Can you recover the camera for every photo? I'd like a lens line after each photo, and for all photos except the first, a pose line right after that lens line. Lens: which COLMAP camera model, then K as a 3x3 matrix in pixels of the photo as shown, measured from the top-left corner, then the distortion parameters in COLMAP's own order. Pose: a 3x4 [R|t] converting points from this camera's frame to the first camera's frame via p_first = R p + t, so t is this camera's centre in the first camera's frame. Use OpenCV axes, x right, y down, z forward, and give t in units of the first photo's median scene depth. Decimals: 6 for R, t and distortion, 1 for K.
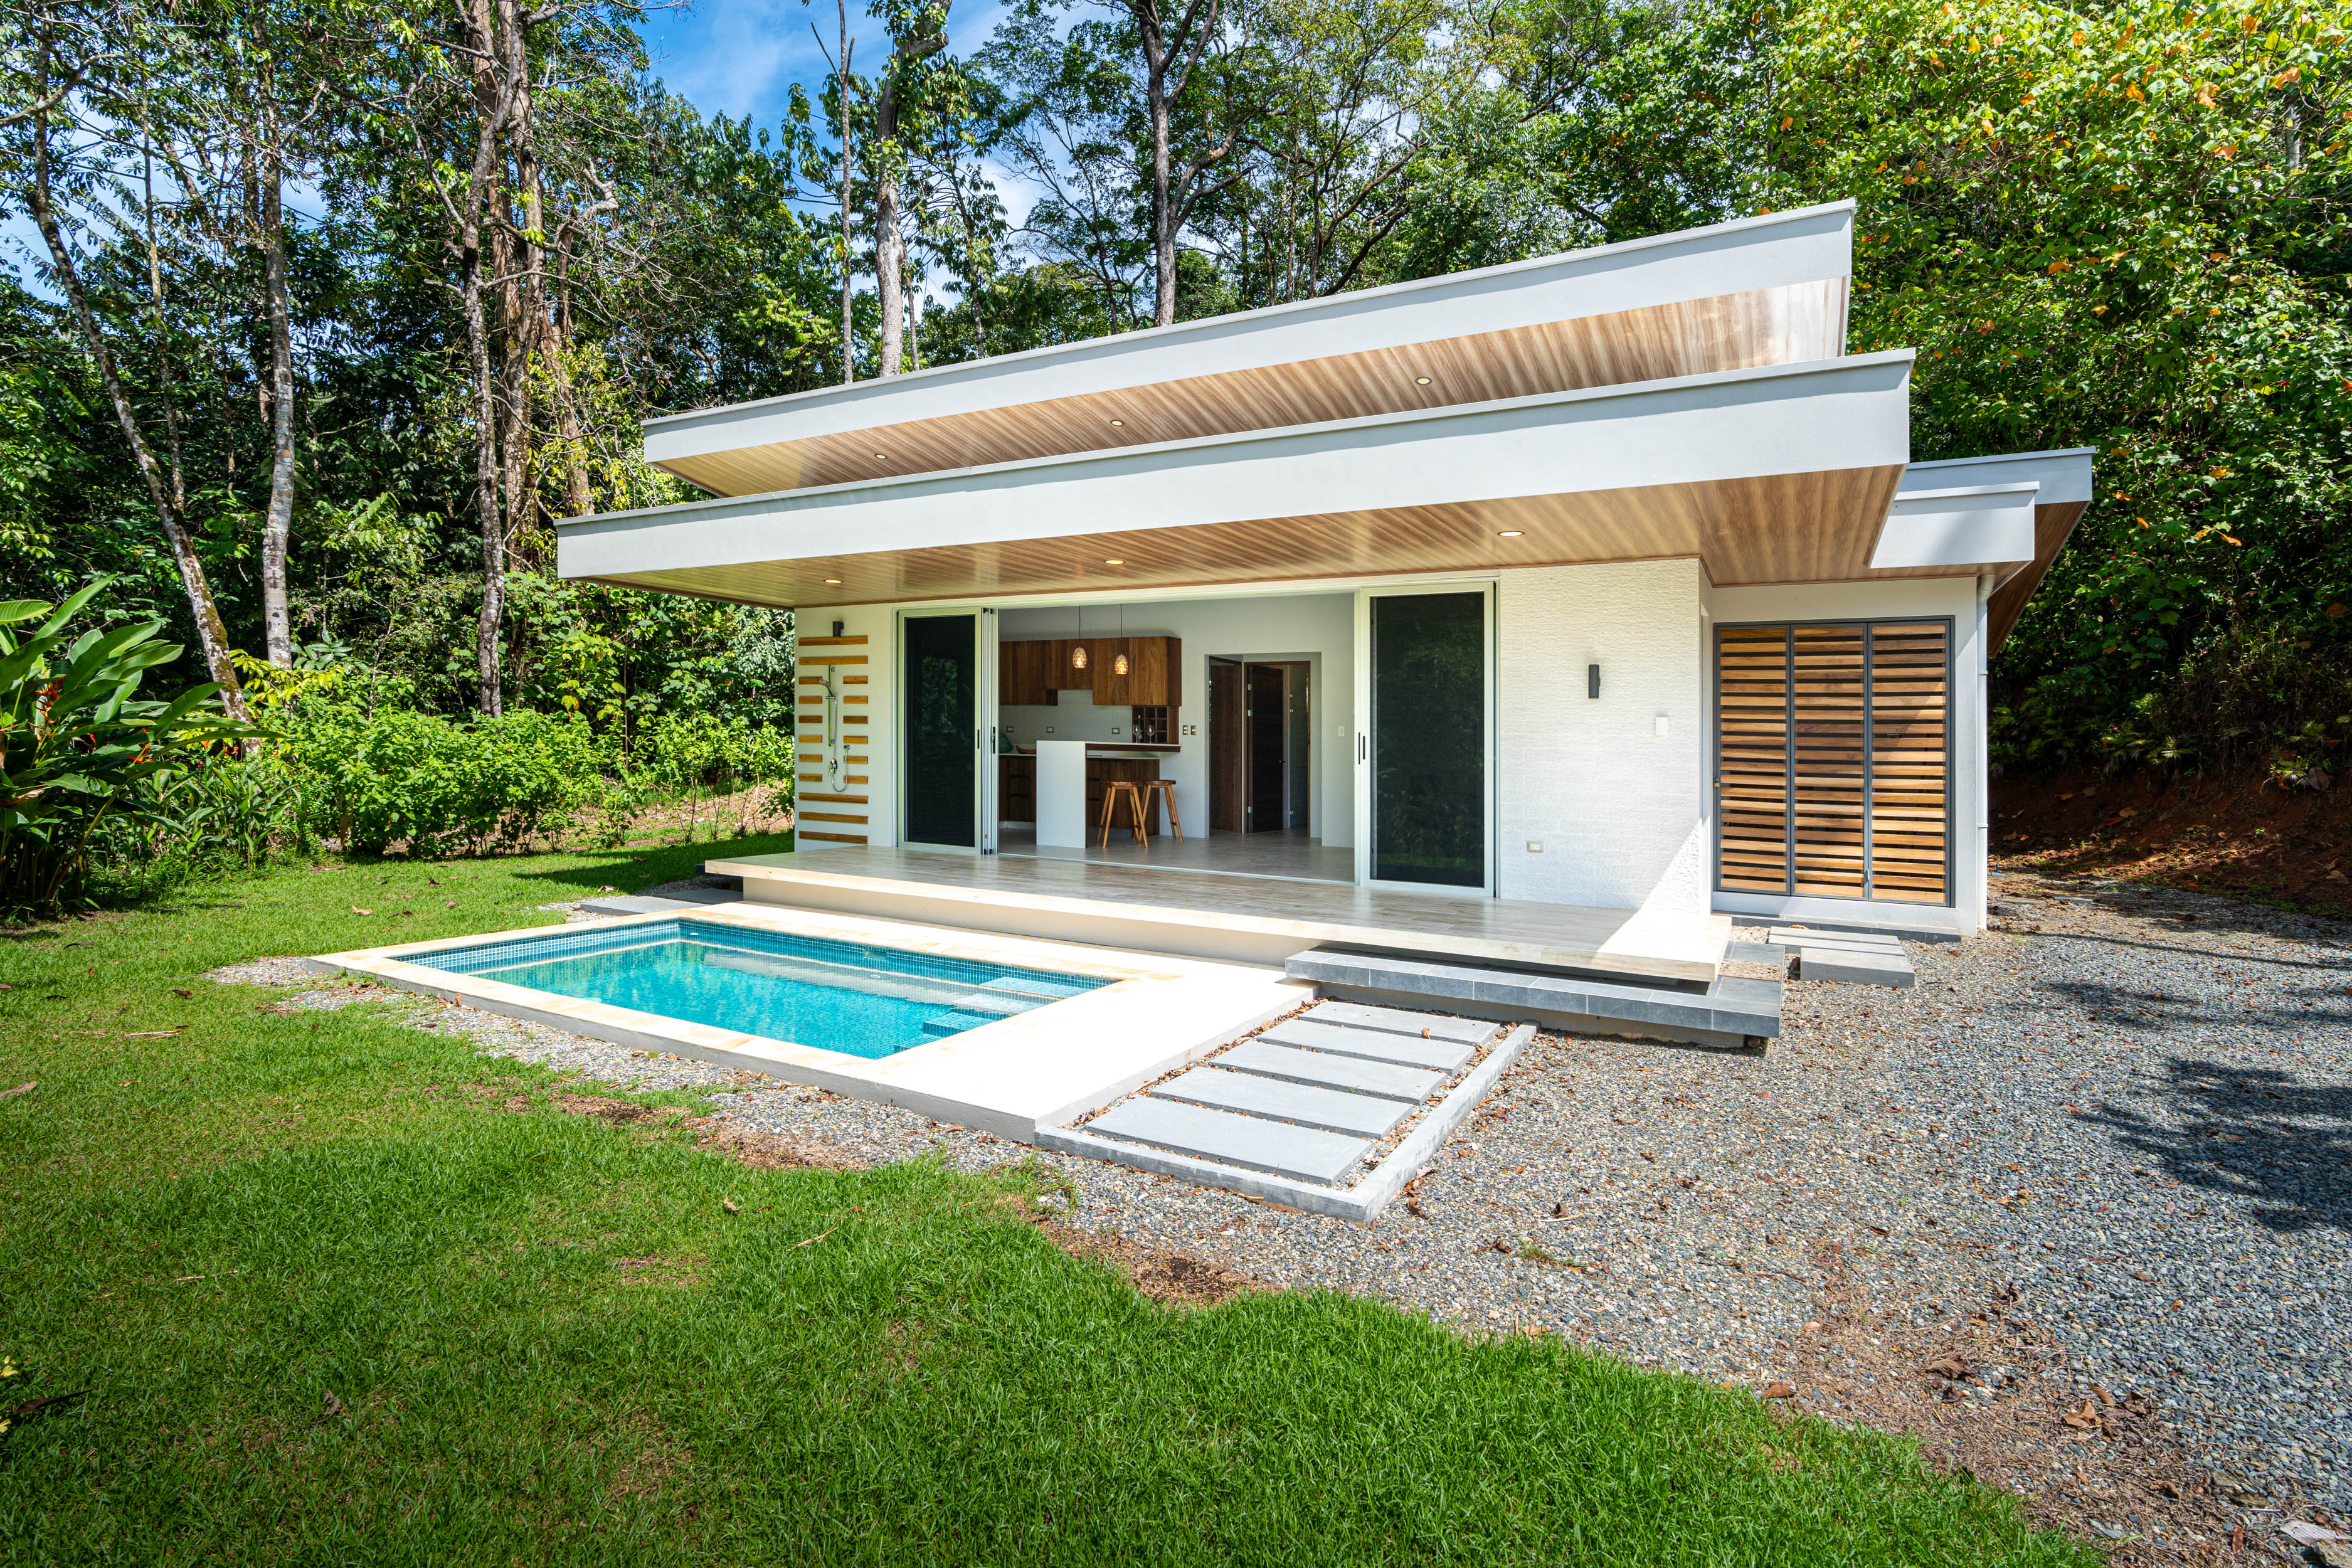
lens RADIAL K [[1143.3, 0, 1154.6], [0, 1143.3, 803.6], [0, 0, 1]] dist [-0.001523, 0.000469]
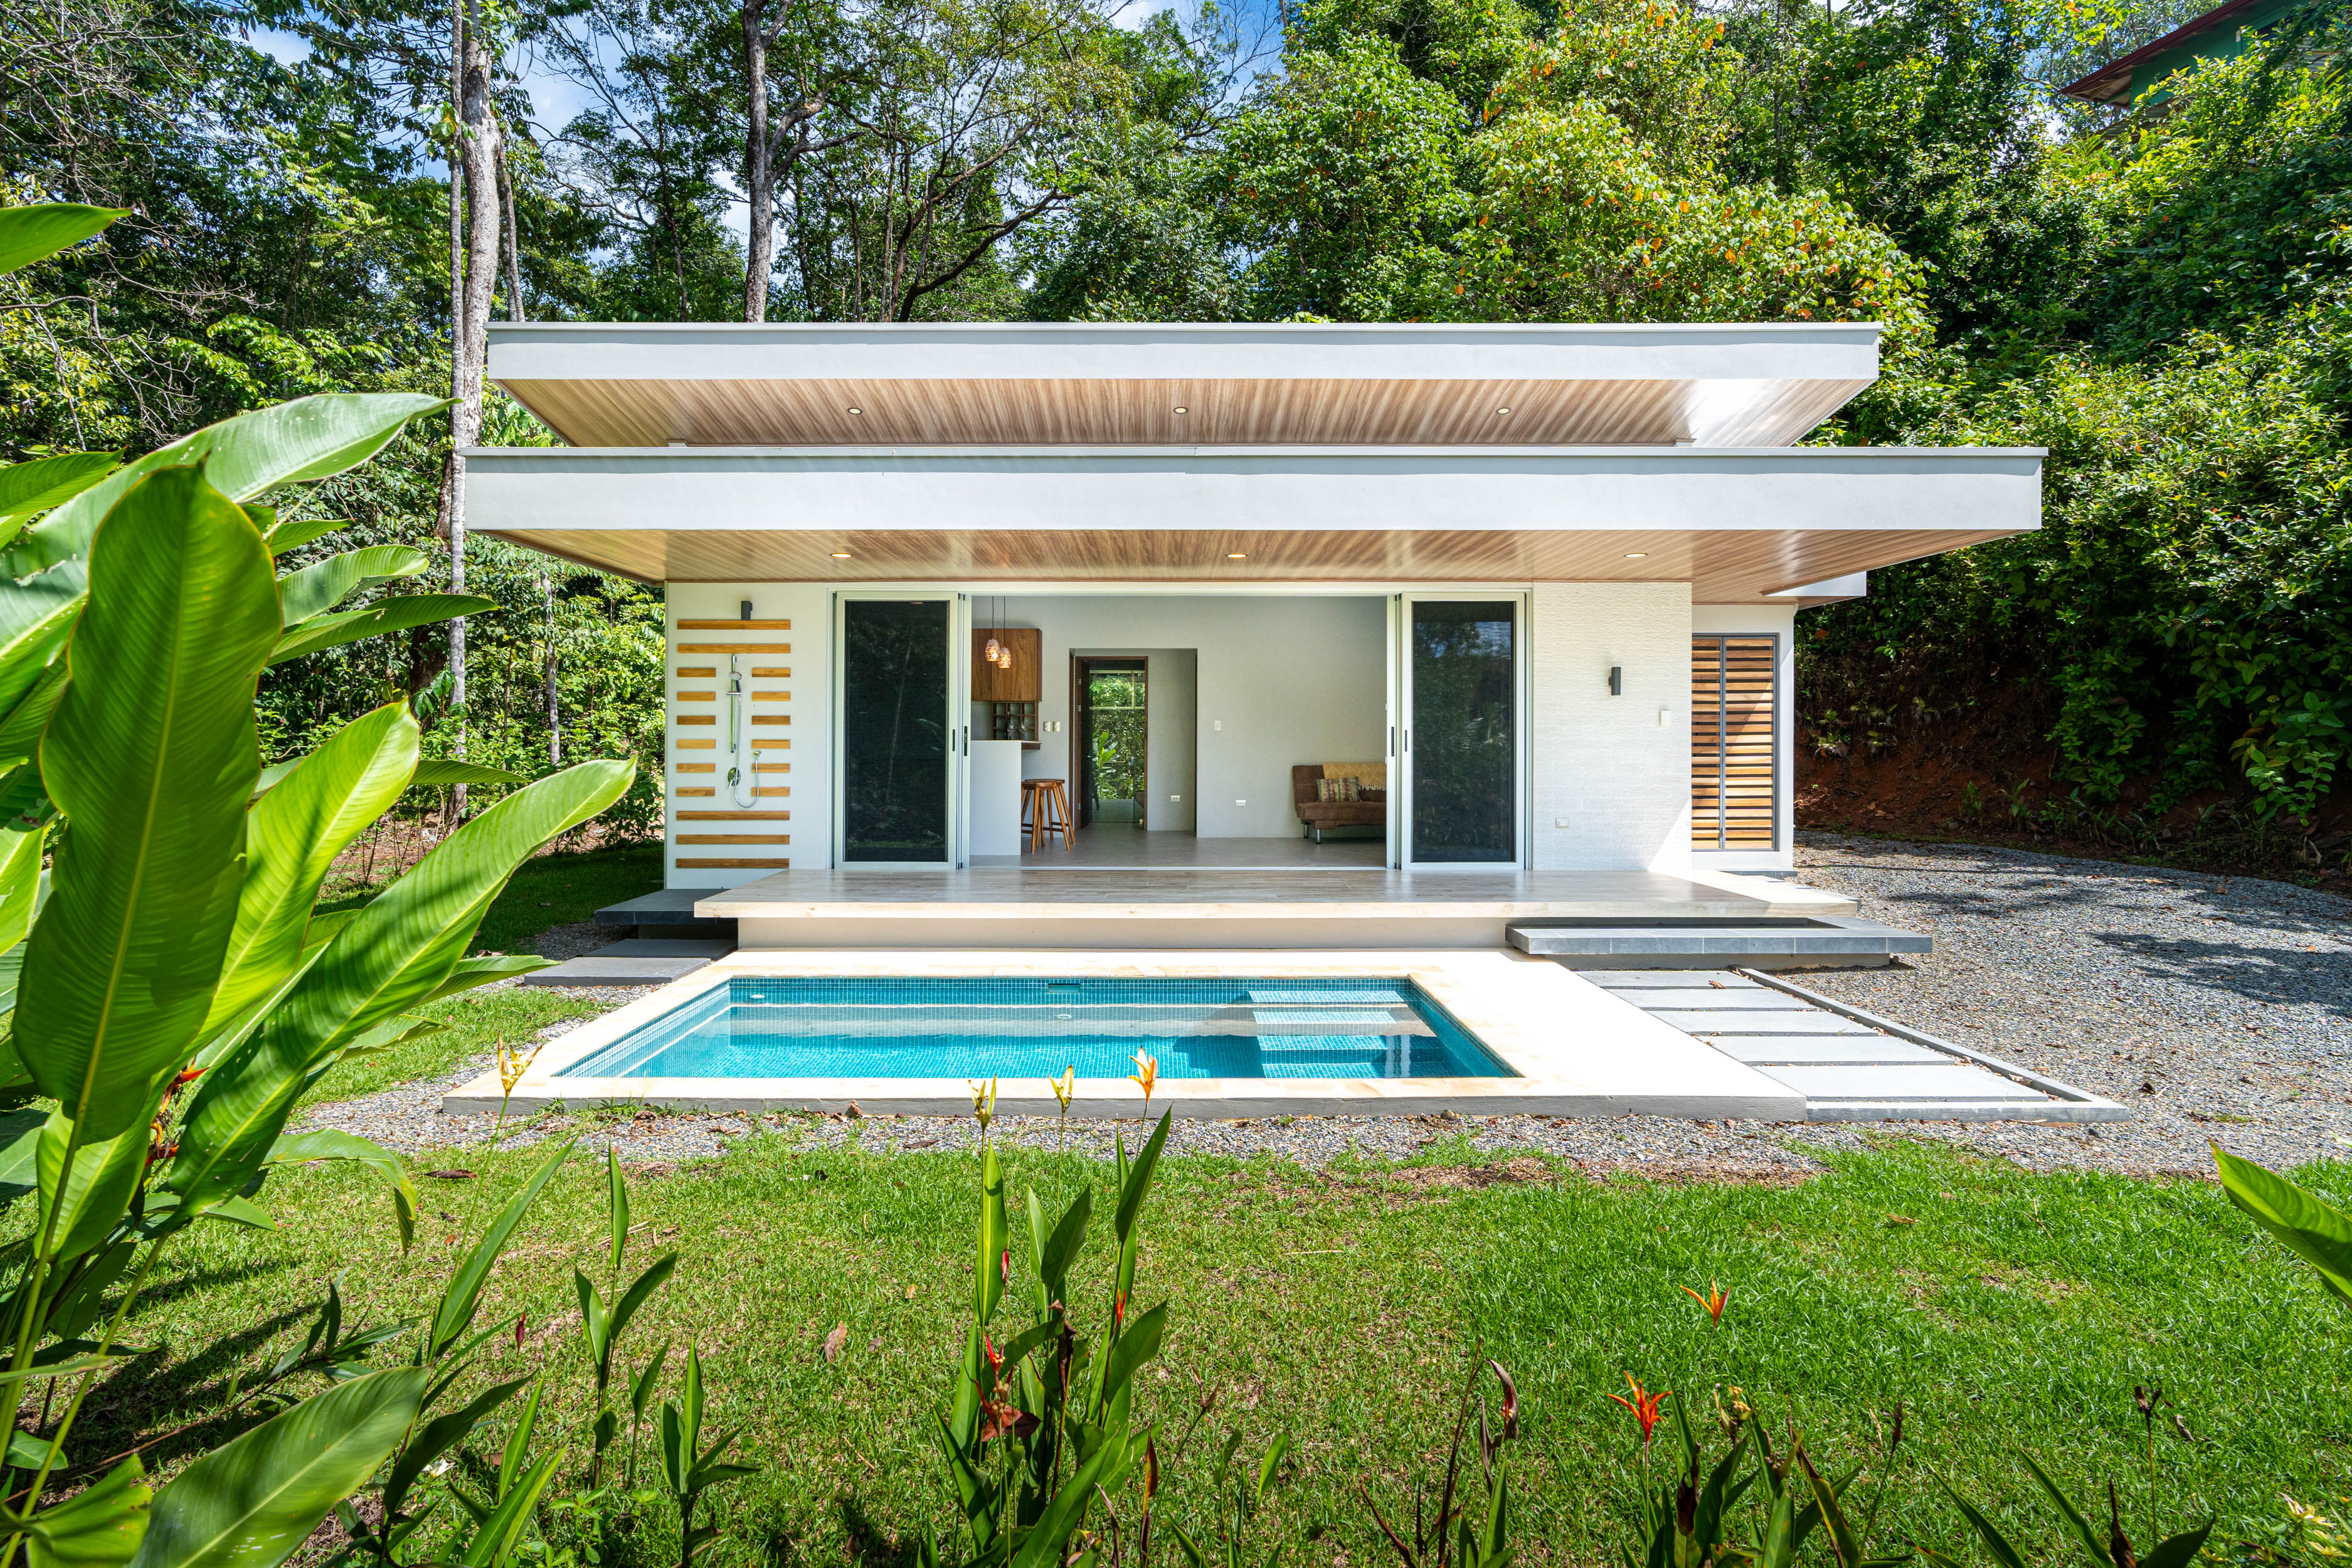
lens RADIAL K [[1143.6, 0, 1158.5], [0, 1143.6, 788.4], [0, 0, 1]] dist [-0.002914, 0.000569]
pose [[0.871413, -0.041179, 0.488818, -0.425385], [0.043967, 0.999016, 0.005779, -0.016044], [-0.488575, 0.016456, 0.872367, 0.135684]]
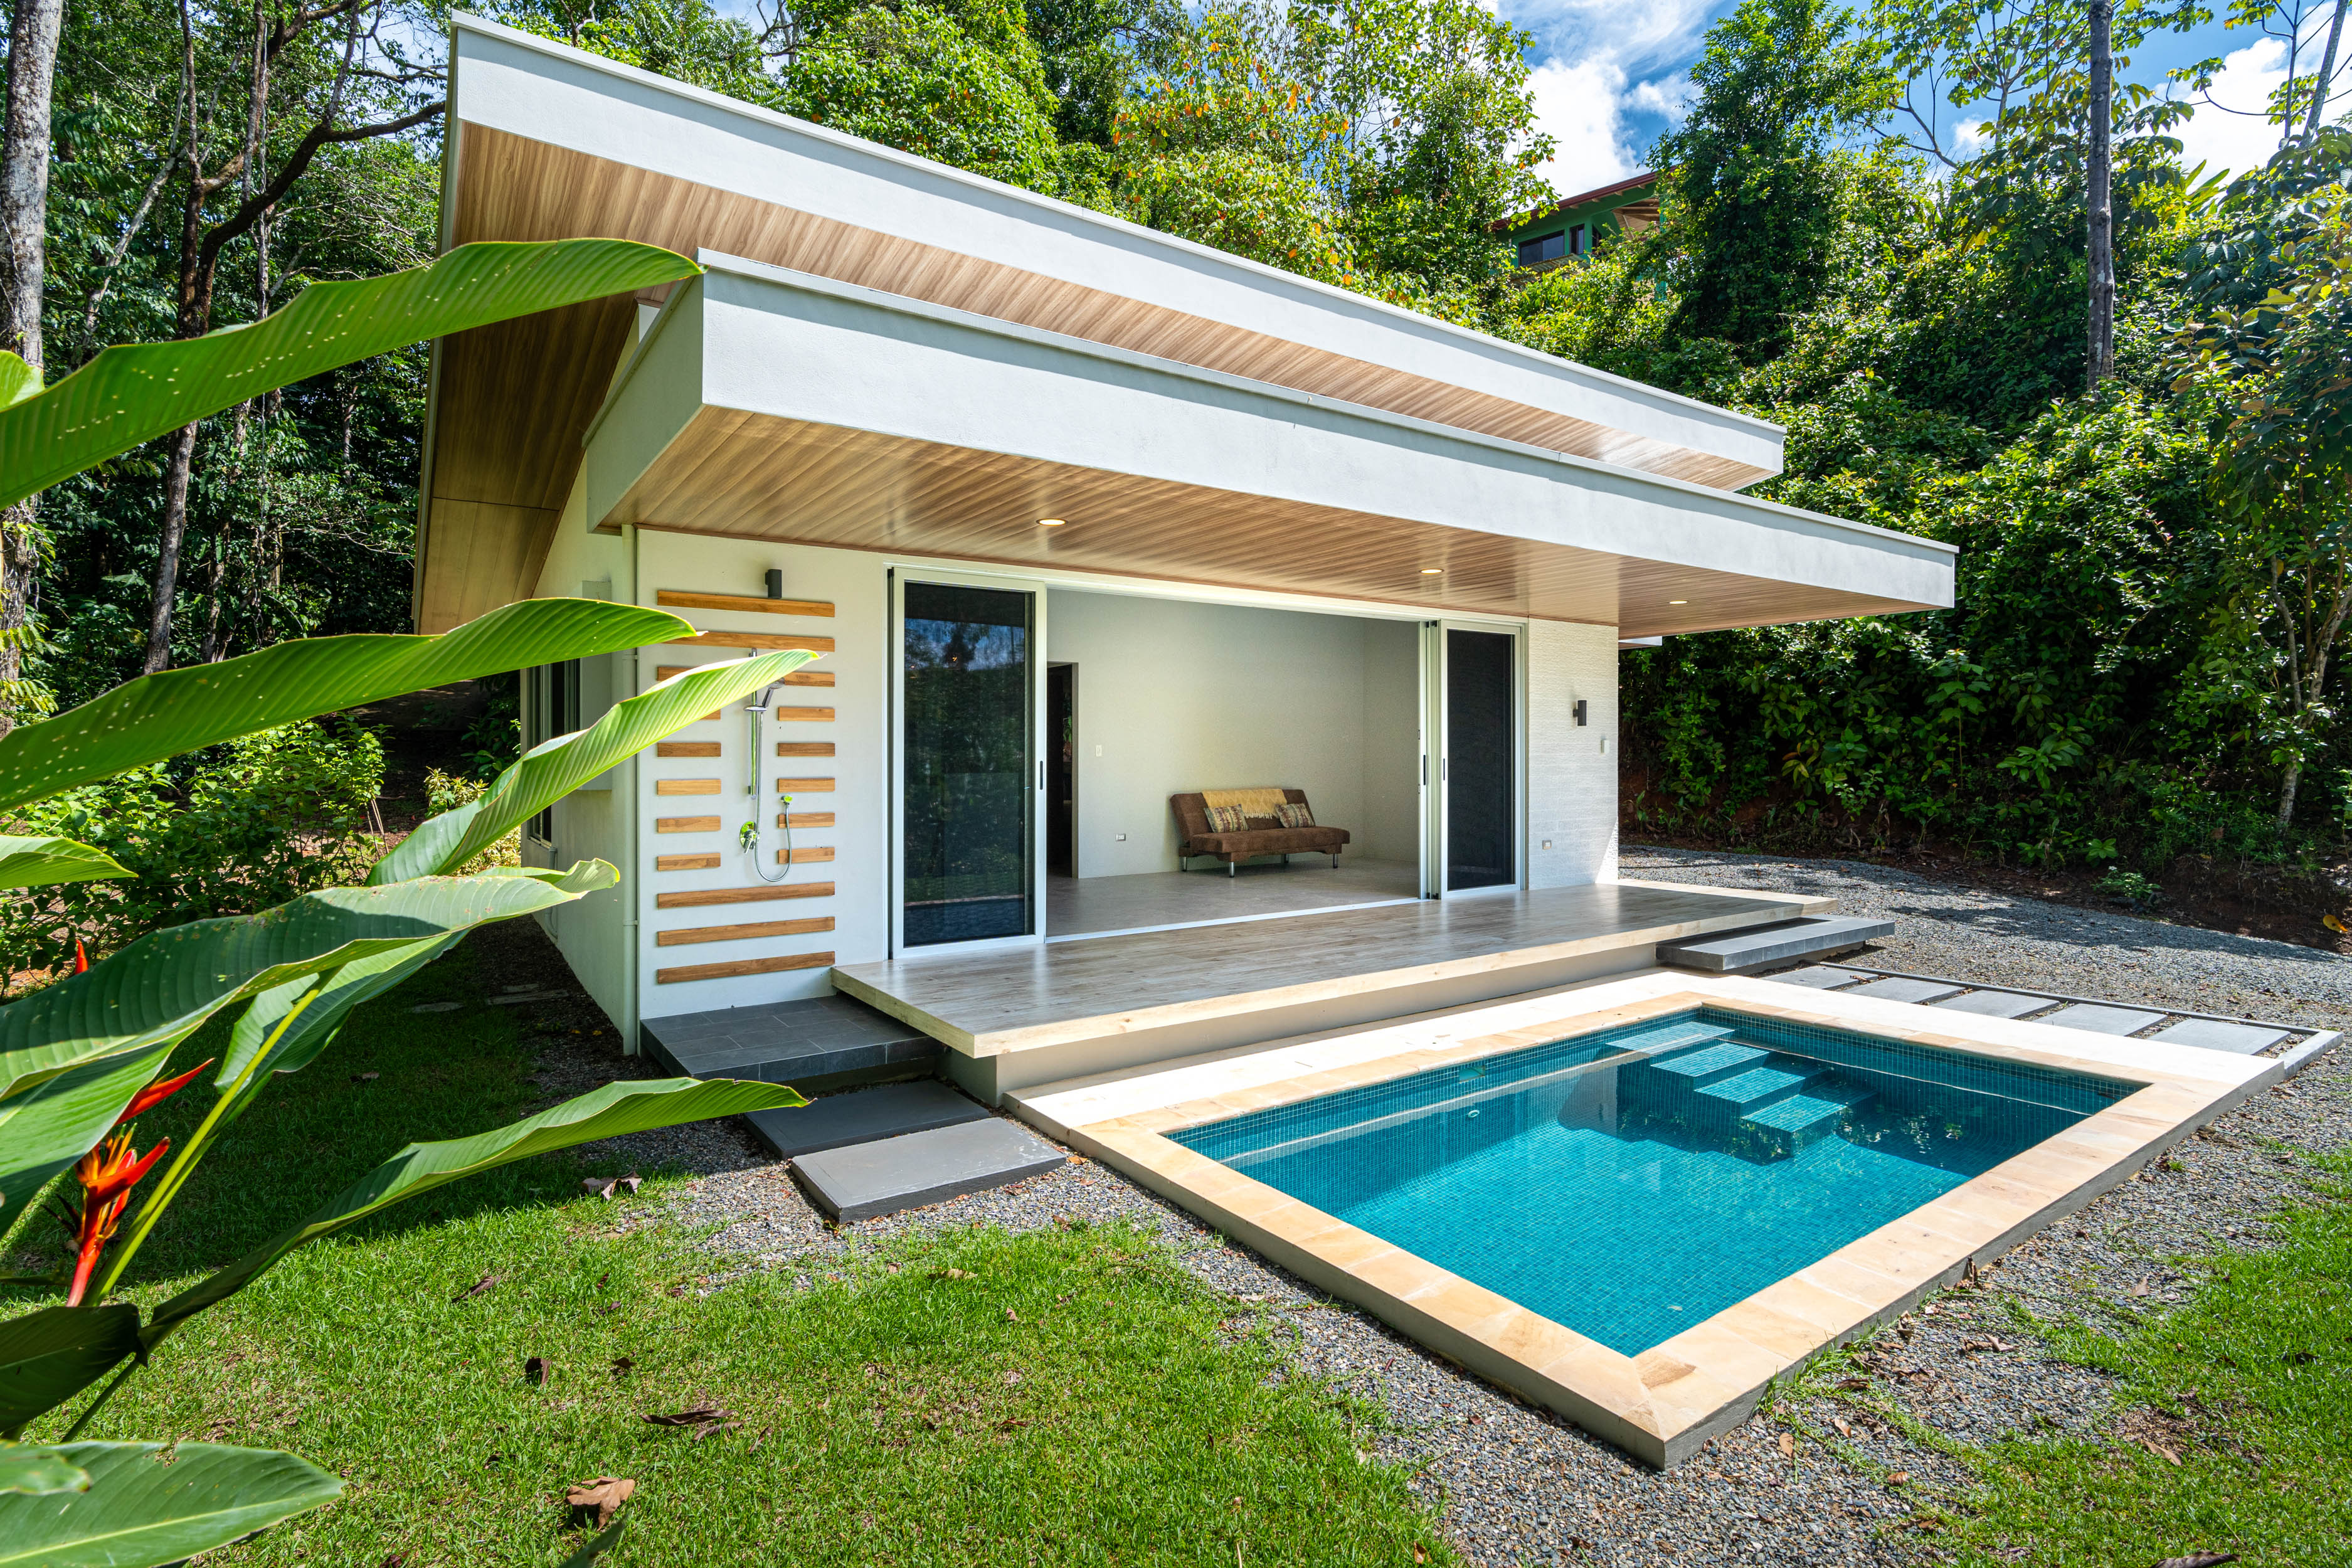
lens RADIAL K [[1143.3, 0, 1154.6], [0, 1143.3, 803.6], [0, 0, 1]] dist [-0.001523, 0.000469]
pose [[0.432600, -0.062198, 0.899438, -0.696340], [0.060178, 0.997385, 0.040028, -0.059089], [-0.899575, 0.036810, 0.435212, 0.603210]]
